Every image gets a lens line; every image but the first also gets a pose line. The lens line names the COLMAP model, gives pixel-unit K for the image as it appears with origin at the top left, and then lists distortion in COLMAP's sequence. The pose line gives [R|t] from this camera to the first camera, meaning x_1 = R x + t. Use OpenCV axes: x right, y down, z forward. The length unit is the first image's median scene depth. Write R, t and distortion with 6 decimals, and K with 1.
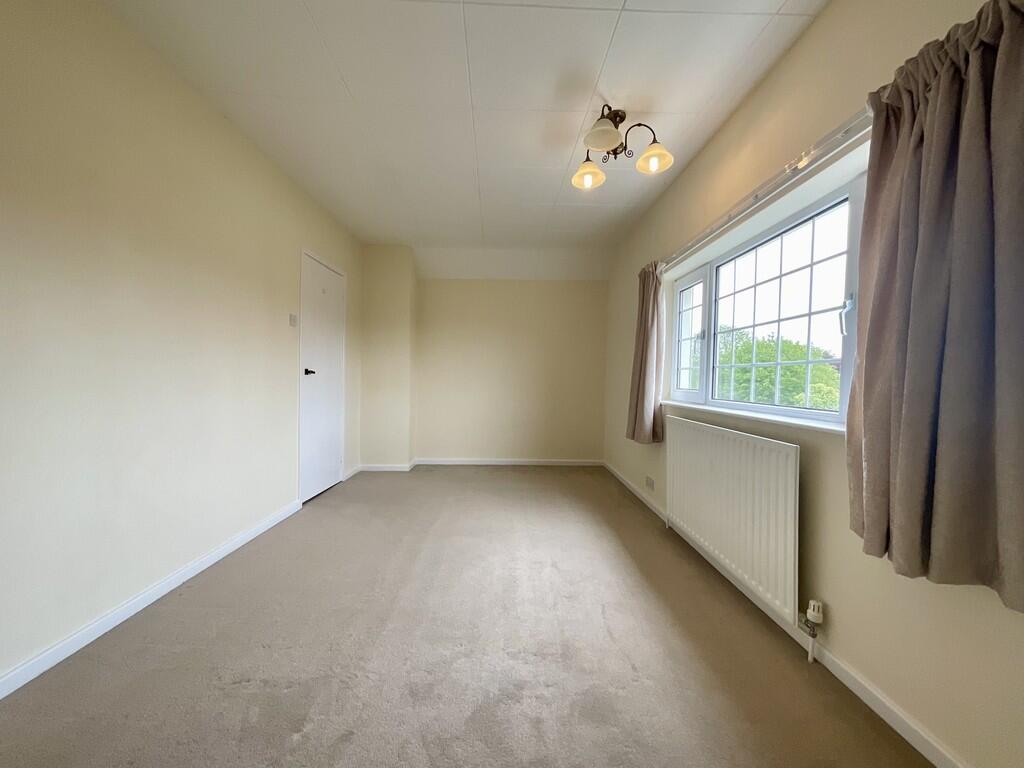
lens RADIAL K [[415.2, 0, 513.2], [0, 415.2, 384.8], [0, 0, 1]] dist [0.001016, 0.000039]
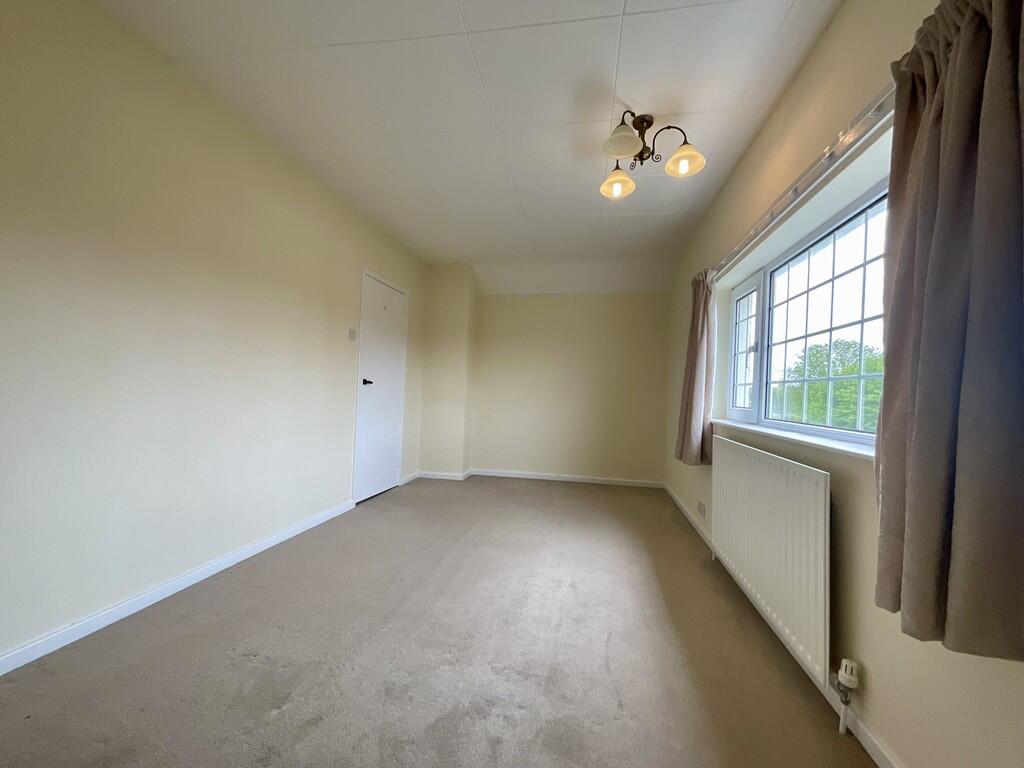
lens RADIAL K [[415.2, 0, 513.2], [0, 415.2, 384.8], [0, 0, 1]] dist [0.001016, 0.000039]
pose [[0.979602, 0.017610, -0.200175, 0.177283], [-0.025110, 0.999072, -0.034989, 0.009165], [0.199373, 0.039301, 0.979135, 0.017939]]
